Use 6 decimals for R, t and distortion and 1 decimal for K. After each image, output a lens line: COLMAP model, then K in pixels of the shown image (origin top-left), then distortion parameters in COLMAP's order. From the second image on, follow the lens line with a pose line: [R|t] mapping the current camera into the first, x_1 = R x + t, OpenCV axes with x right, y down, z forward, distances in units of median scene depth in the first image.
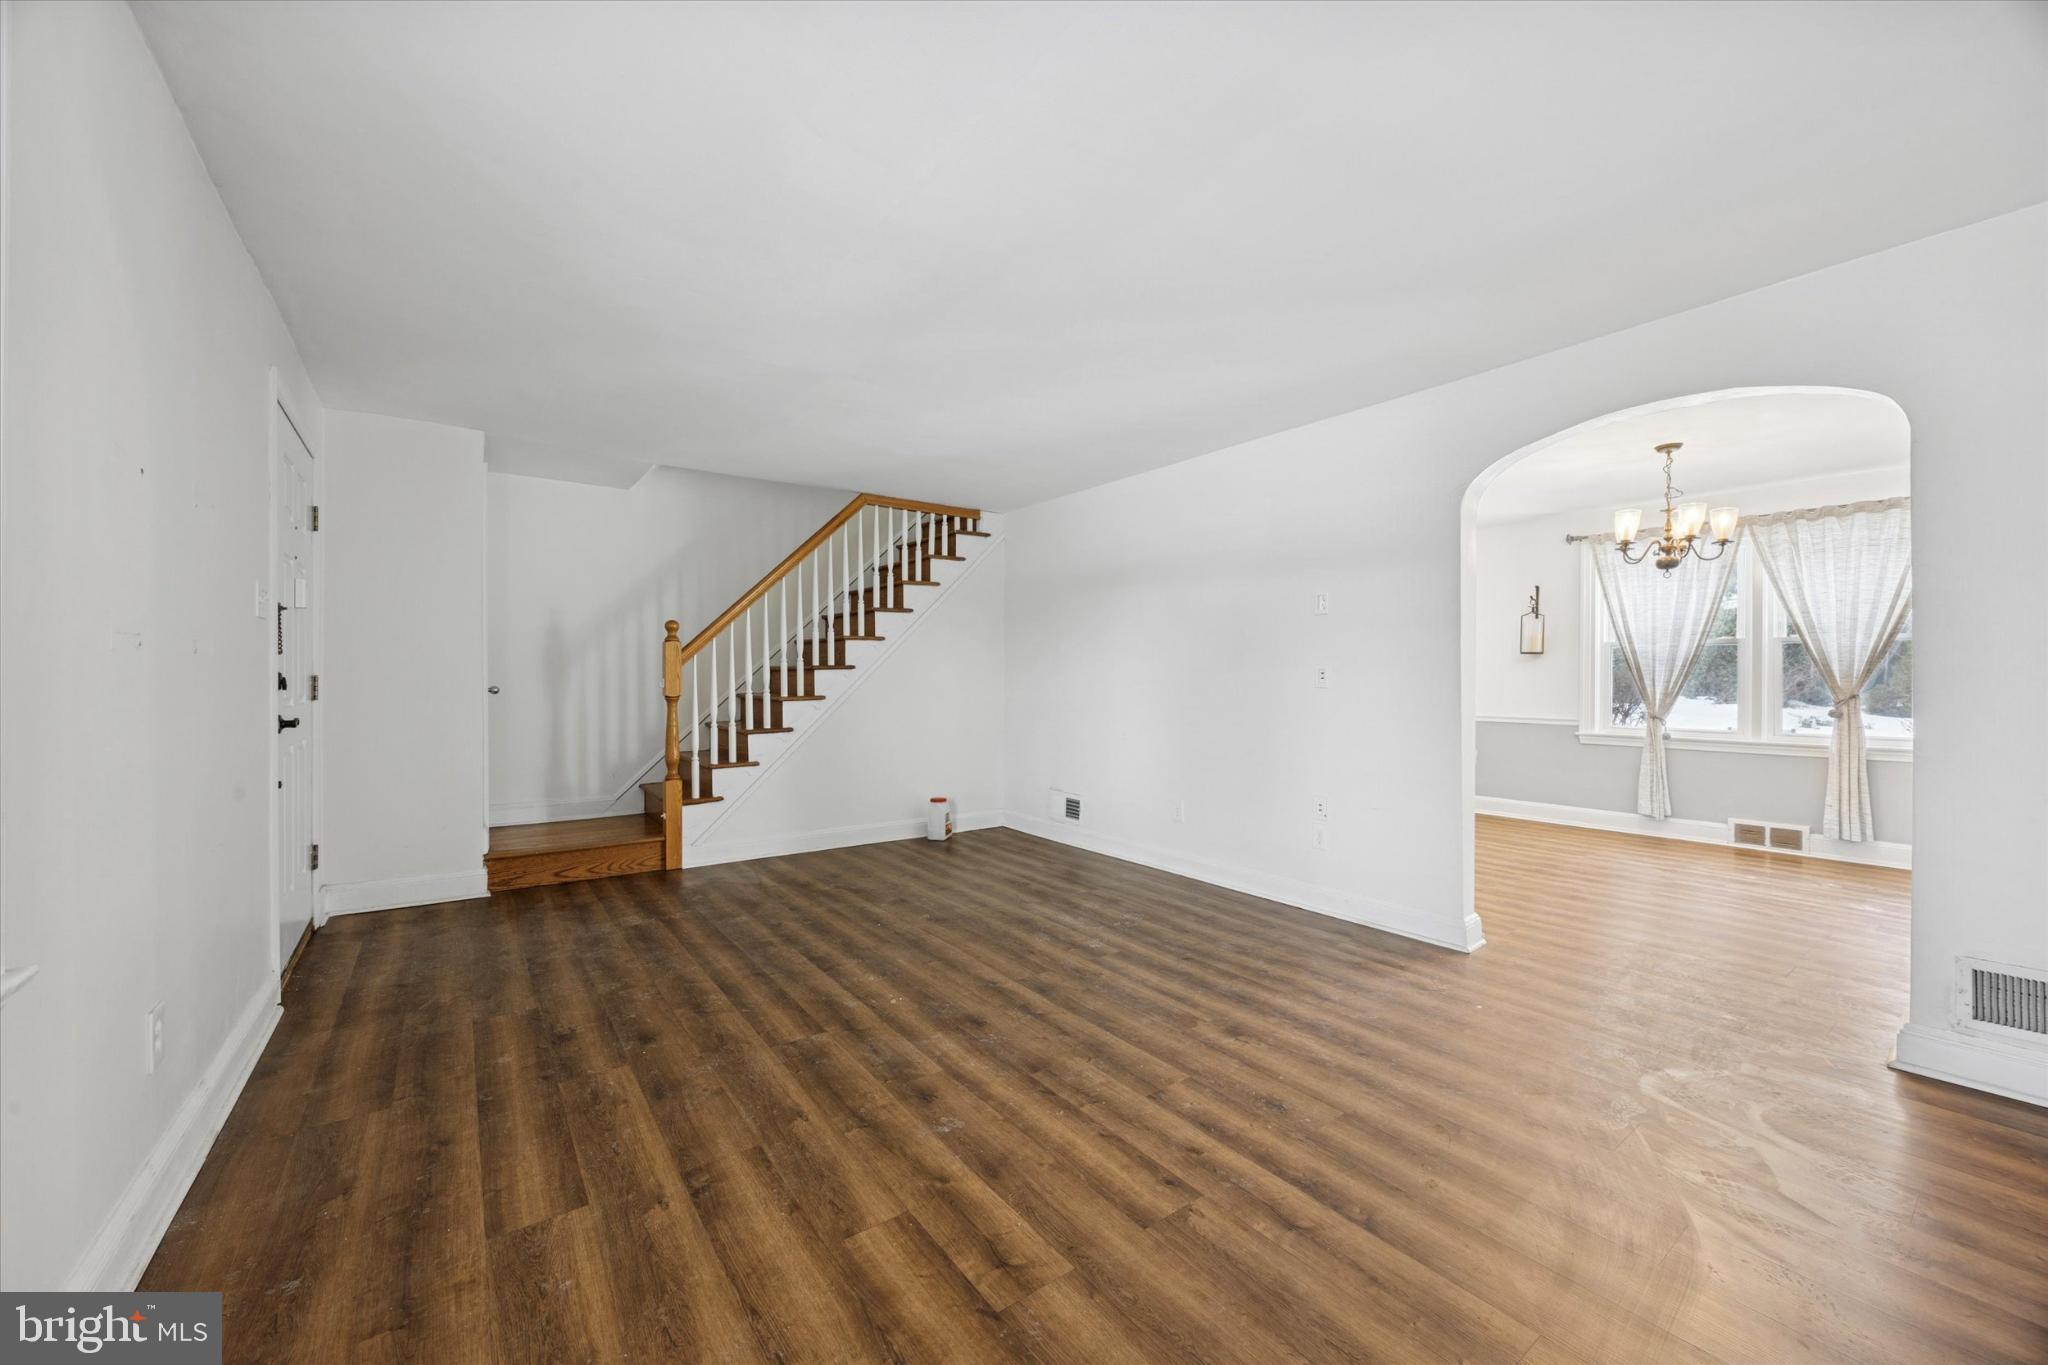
lens RADIAL K [[785.5, 0, 1012.1], [0, 785.5, 684.5], [0, 0, 1]] dist [-0.002351, -0.000293]
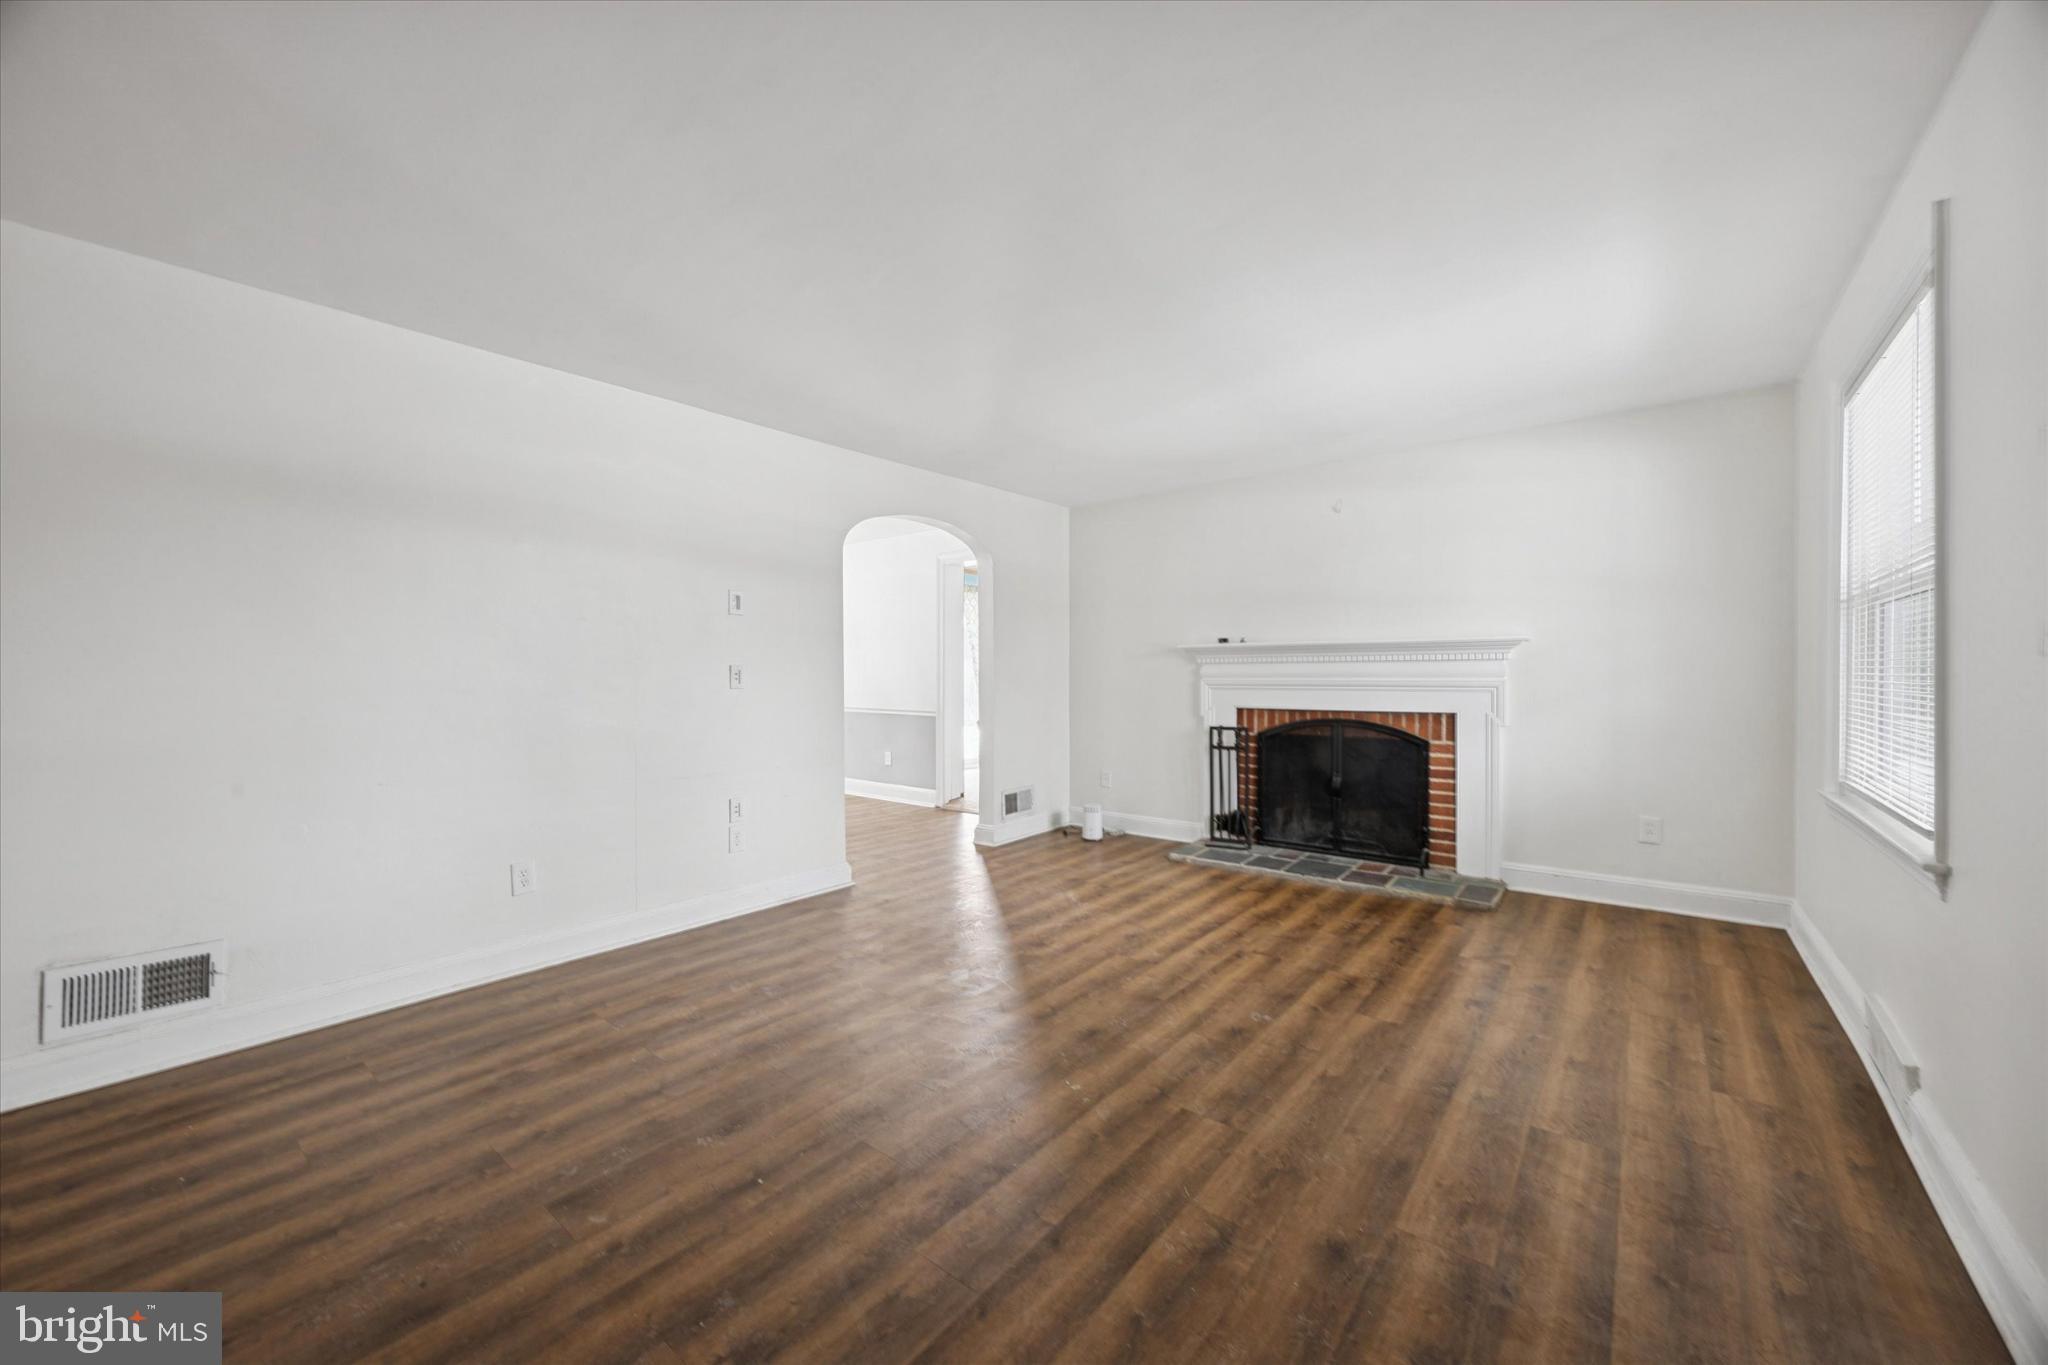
lens RADIAL K [[785.5, 0, 1021.2], [0, 785.5, 679.2], [0, 0, 1]] dist [-0.002351, -0.000293]
pose [[-0.275835, -0.009531, 0.961158, -1.151682], [0.009612, 0.999873, 0.012673, -0.029267], [-0.961157, 0.012734, -0.275709, 1.622600]]
